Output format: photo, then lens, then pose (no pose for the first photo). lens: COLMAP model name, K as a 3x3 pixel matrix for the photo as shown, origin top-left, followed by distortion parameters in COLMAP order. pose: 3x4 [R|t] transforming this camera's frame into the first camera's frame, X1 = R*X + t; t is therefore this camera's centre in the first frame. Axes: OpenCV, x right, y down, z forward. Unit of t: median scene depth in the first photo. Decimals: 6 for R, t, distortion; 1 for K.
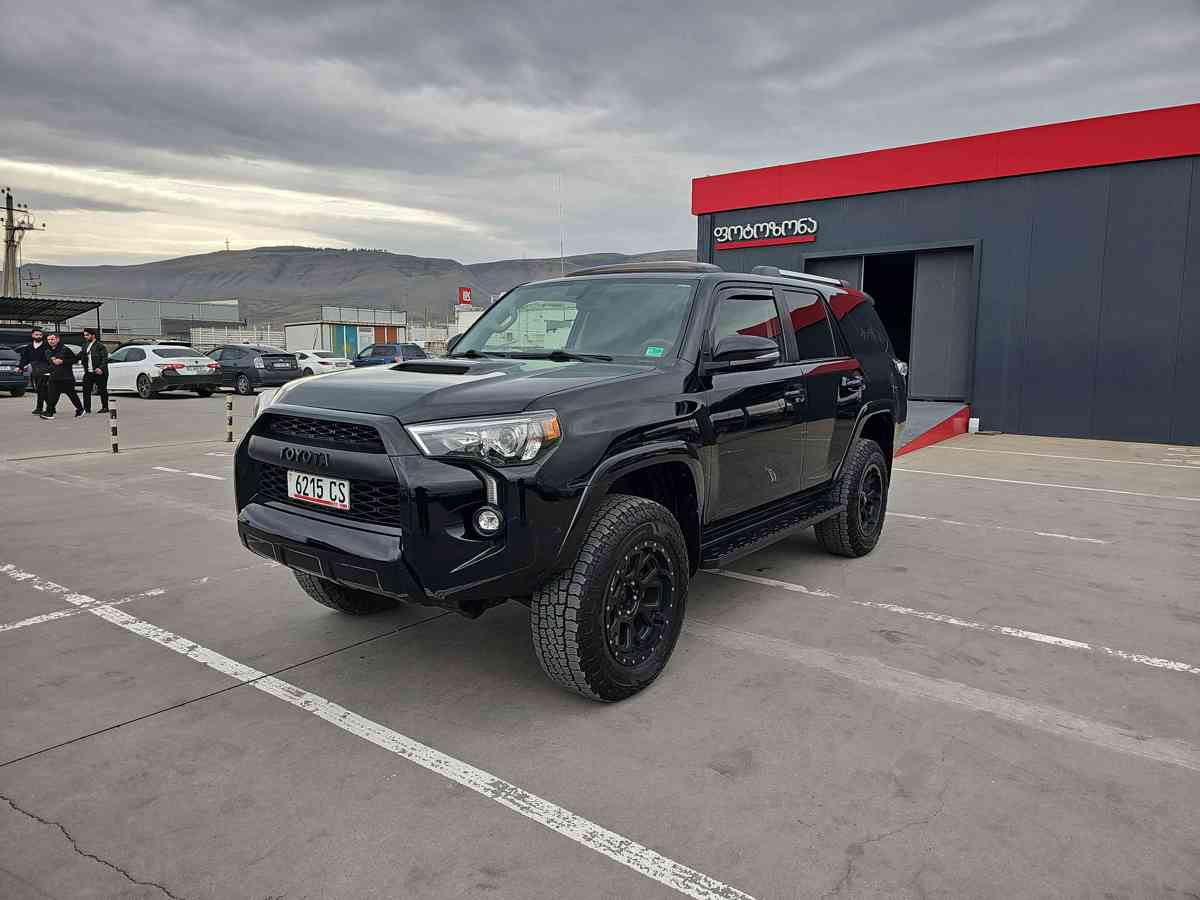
lens RADIAL K [[770.5, 0, 591.8], [0, 770.5, 450.1], [0, 0, 1]] dist [0.054706, -0.048330]
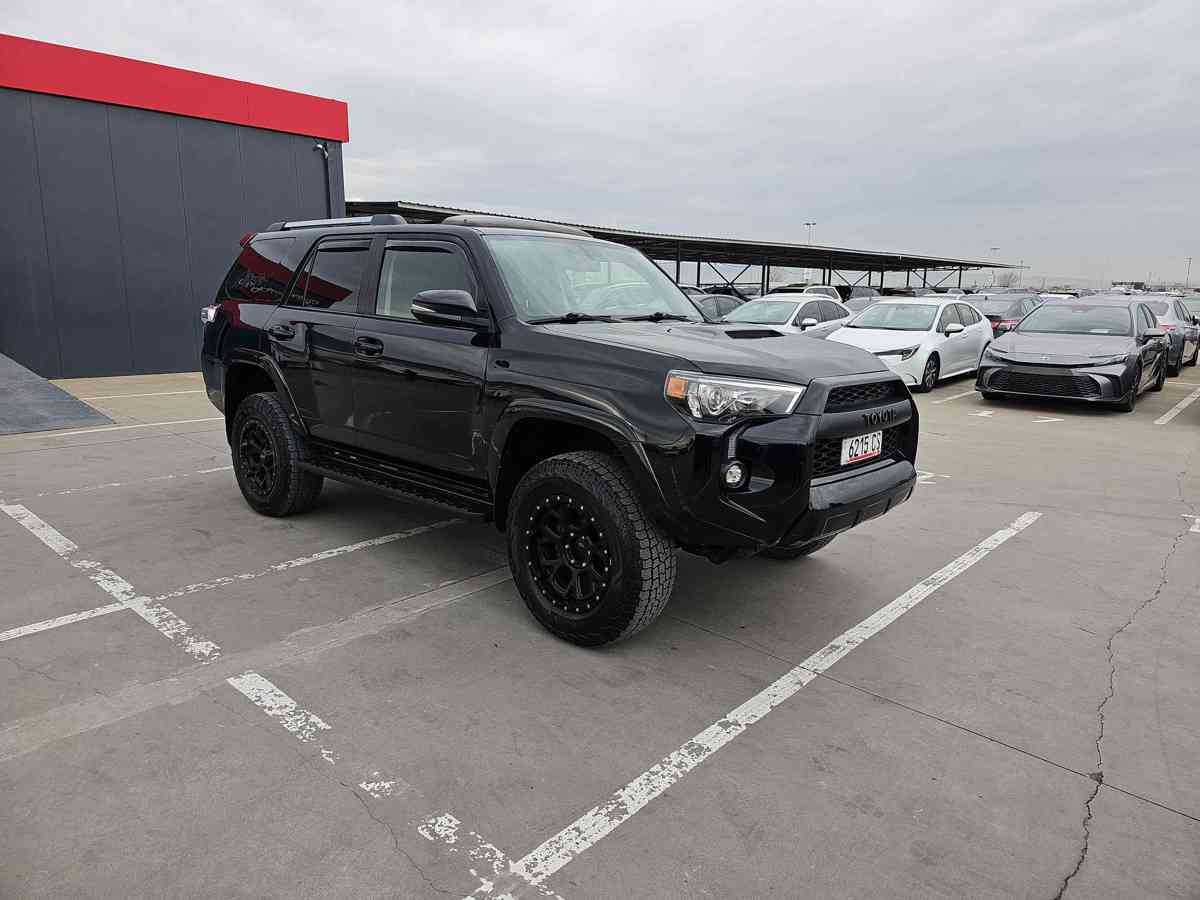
lens RADIAL K [[774.7, 0, 596.7], [0, 774.7, 445.3], [0, 0, 1]] dist [0.069690, -0.050835]
pose [[0.102999, -0.193202, 0.975738, -1.255962], [0.111171, 0.977045, 0.181726, -0.166963], [-0.988449, 0.089756, 0.122113, 1.047436]]
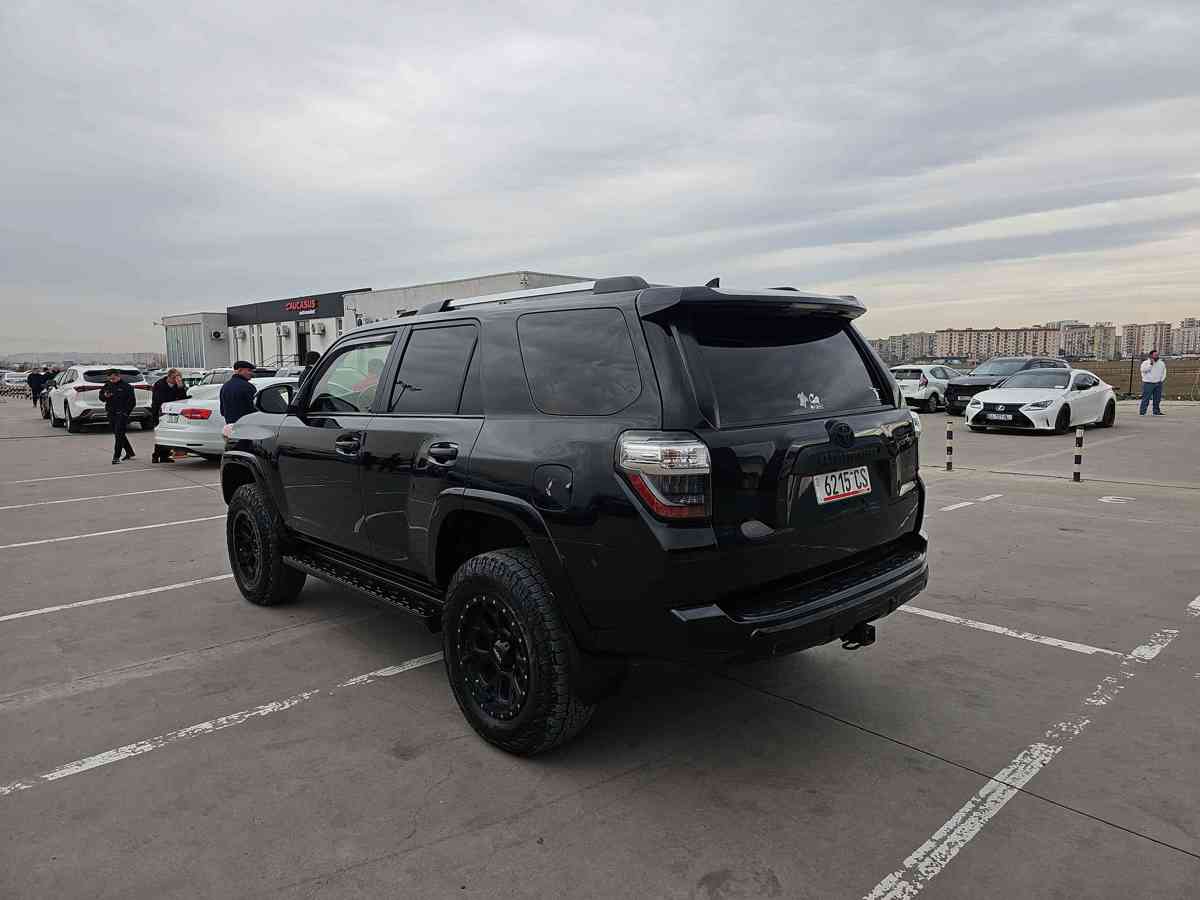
lens RADIAL K [[774.7, 0, 596.7], [0, 774.7, 445.3], [0, 0, 1]] dist [0.069690, -0.050835]
pose [[-0.165225, 0.099160, -0.981258, 1.410350], [-0.117835, 0.985821, 0.119463, -0.275276], [0.979191, 0.135365, -0.151198, 1.756062]]
